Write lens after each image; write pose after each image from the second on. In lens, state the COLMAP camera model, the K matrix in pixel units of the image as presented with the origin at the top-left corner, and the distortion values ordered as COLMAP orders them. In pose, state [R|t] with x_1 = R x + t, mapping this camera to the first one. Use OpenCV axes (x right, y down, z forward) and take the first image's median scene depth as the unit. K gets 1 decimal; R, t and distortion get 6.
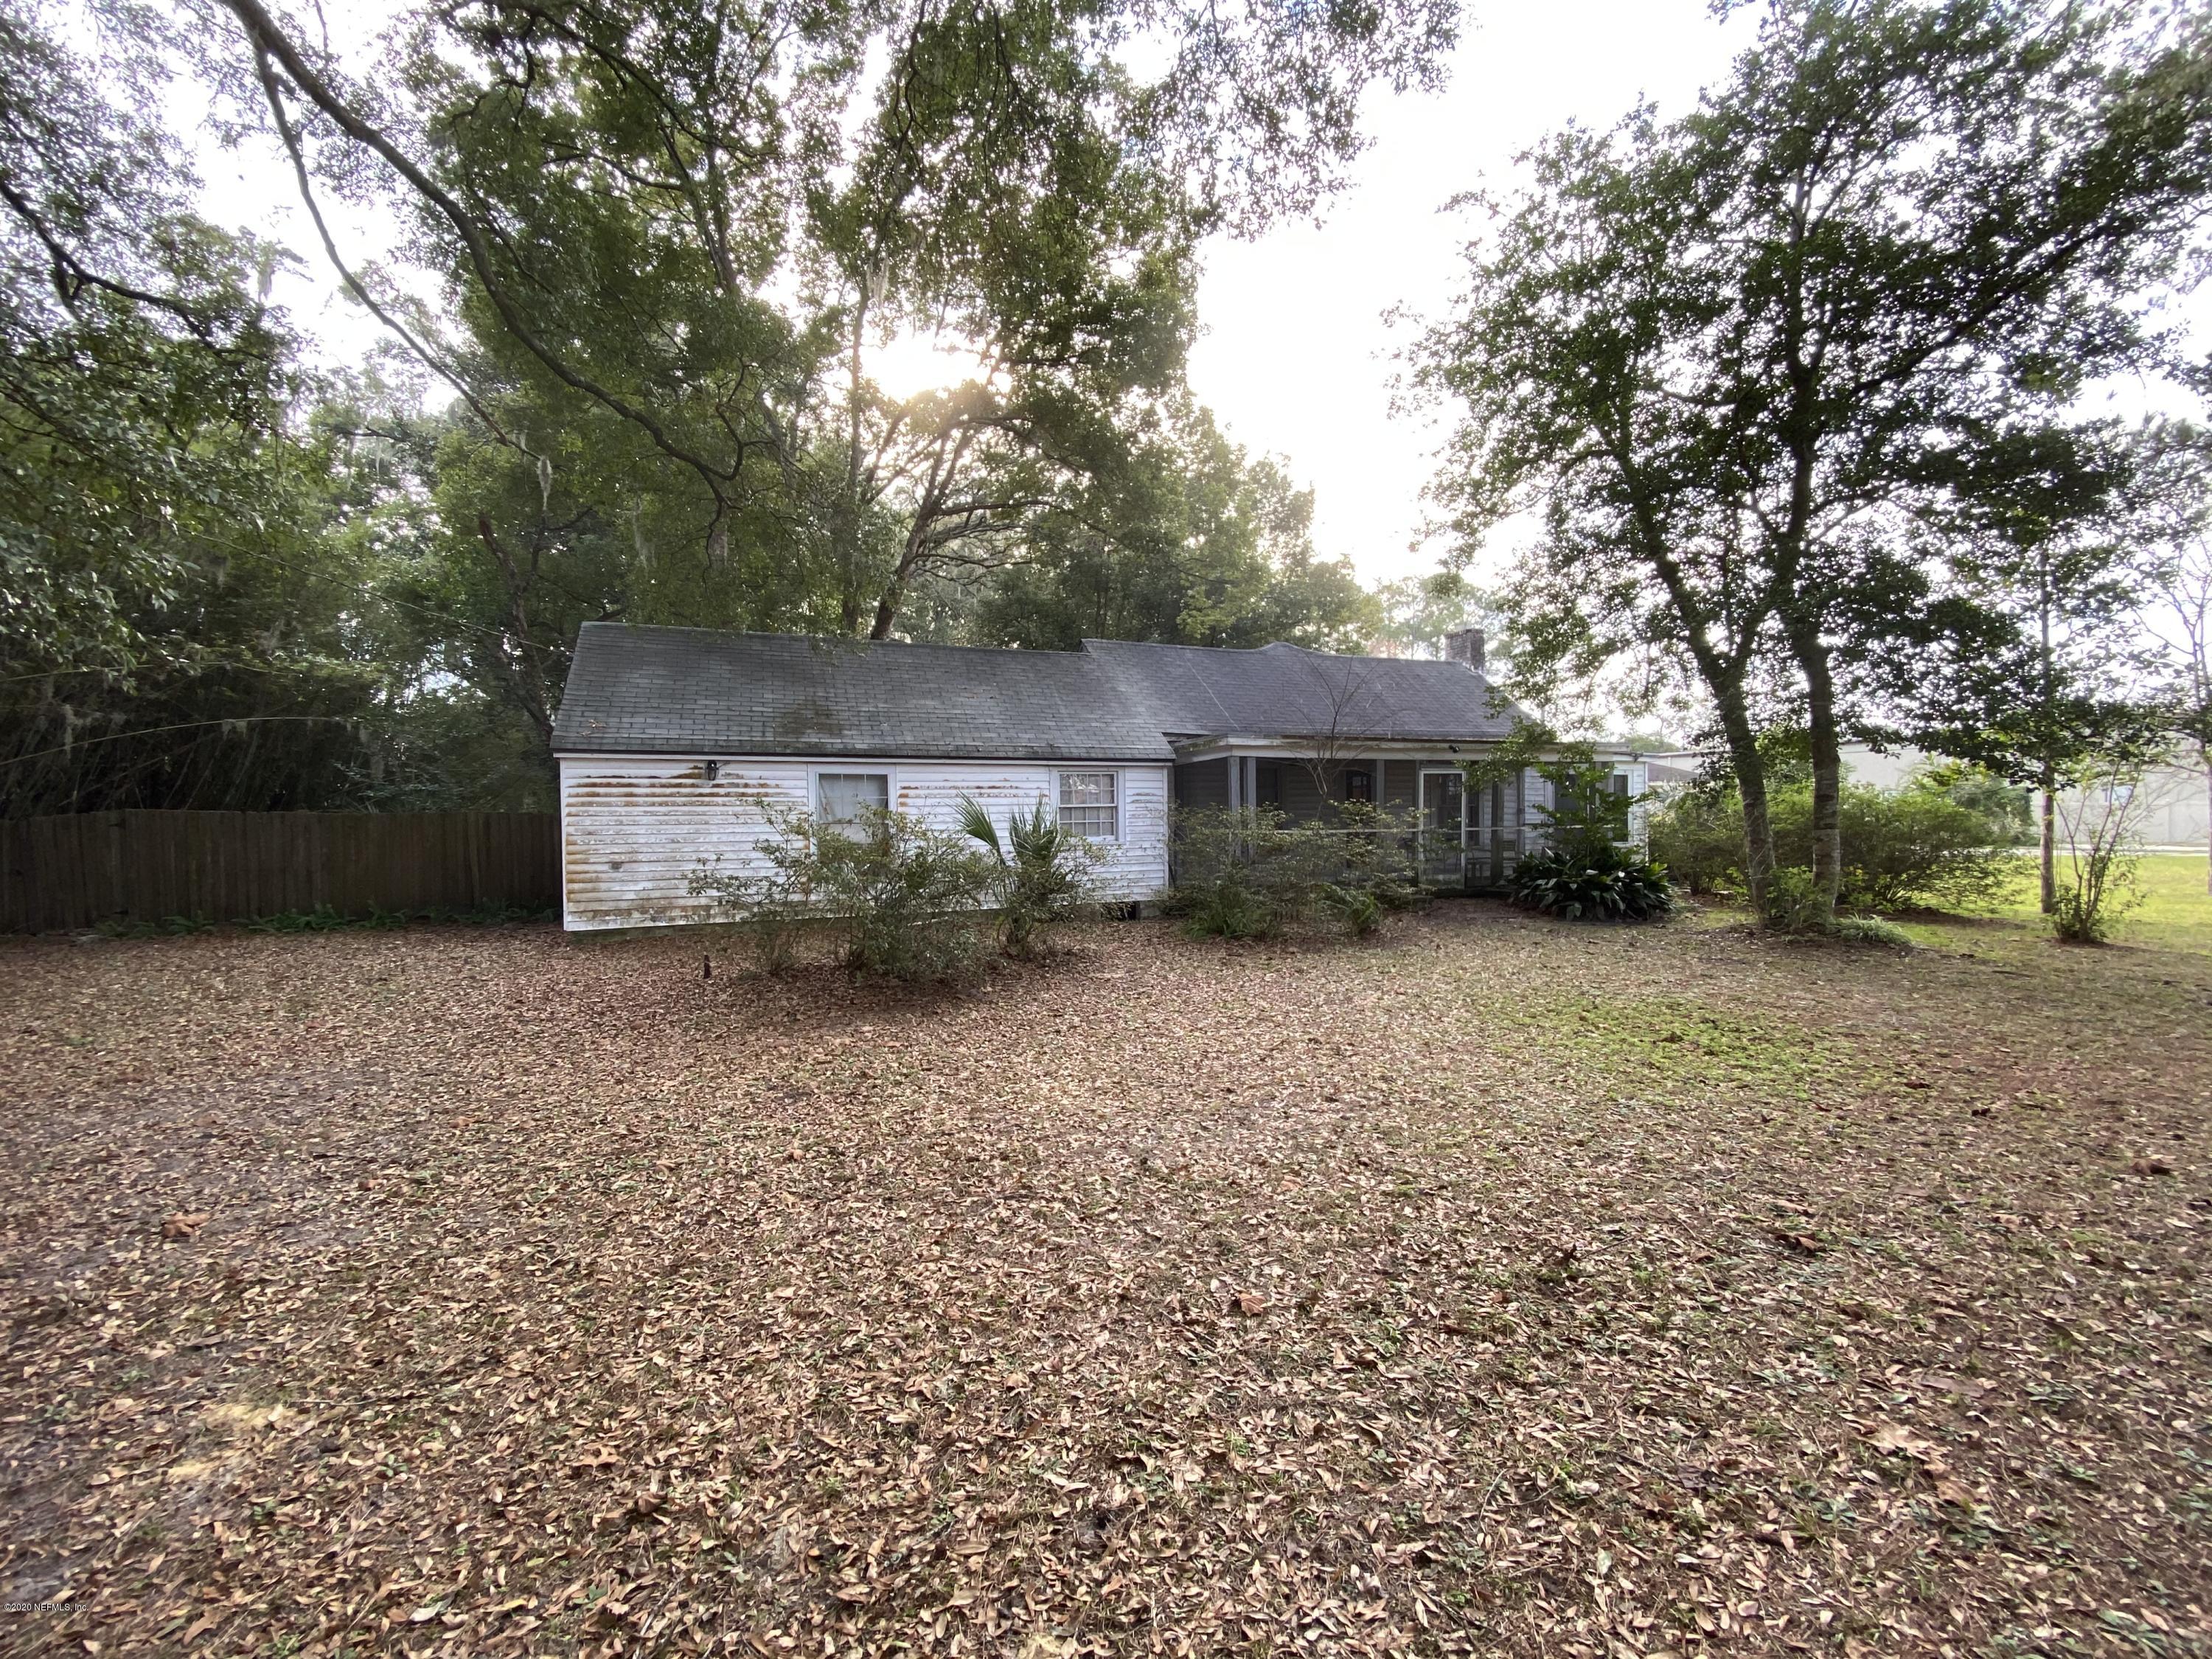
lens RADIAL K [[874.3, 0, 1102.0], [0, 874.3, 824.5], [0, 0, 1]] dist [-0.018019, -0.002421]
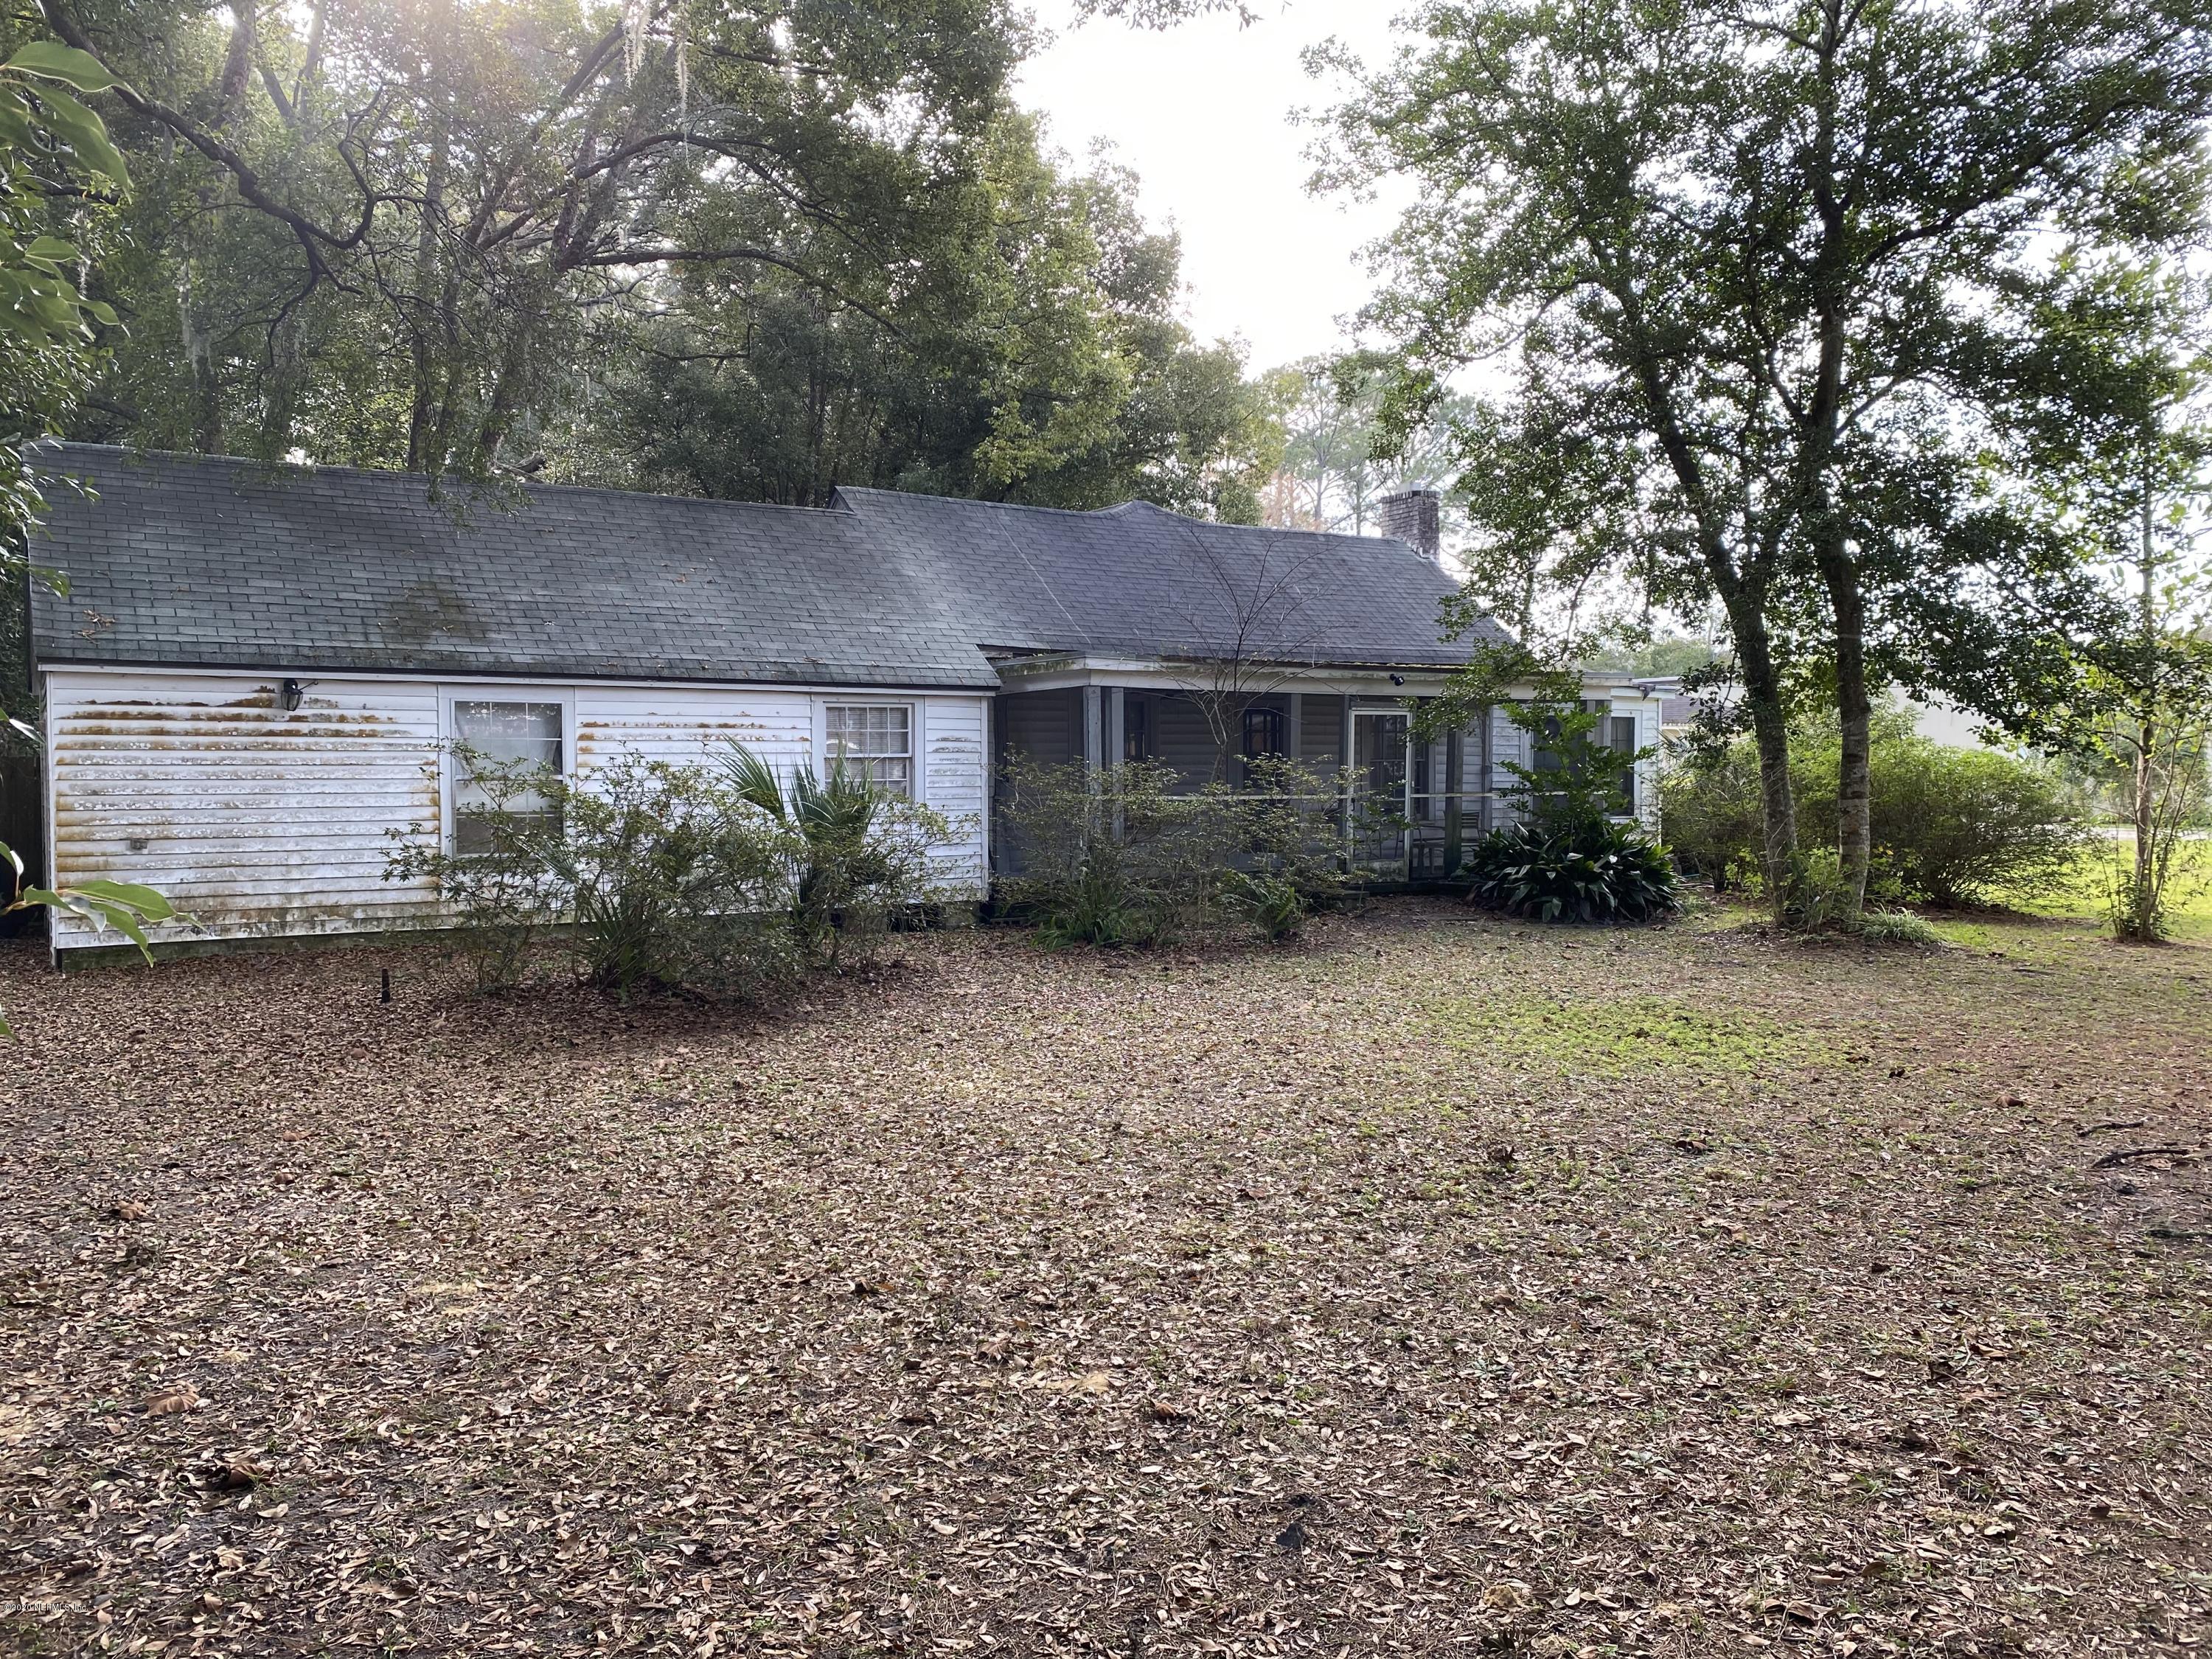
lens RADIAL K [[1685.7, 0, 1106.0], [0, 1685.7, 825.0], [0, 0, 1]] dist [-0.036682, 0.000086]
pose [[0.975438, 0.002203, 0.220263, -0.134358], [-0.007256, 0.999729, 0.022134, 0.001193], [-0.220154, -0.023188, 0.975189, -0.295781]]
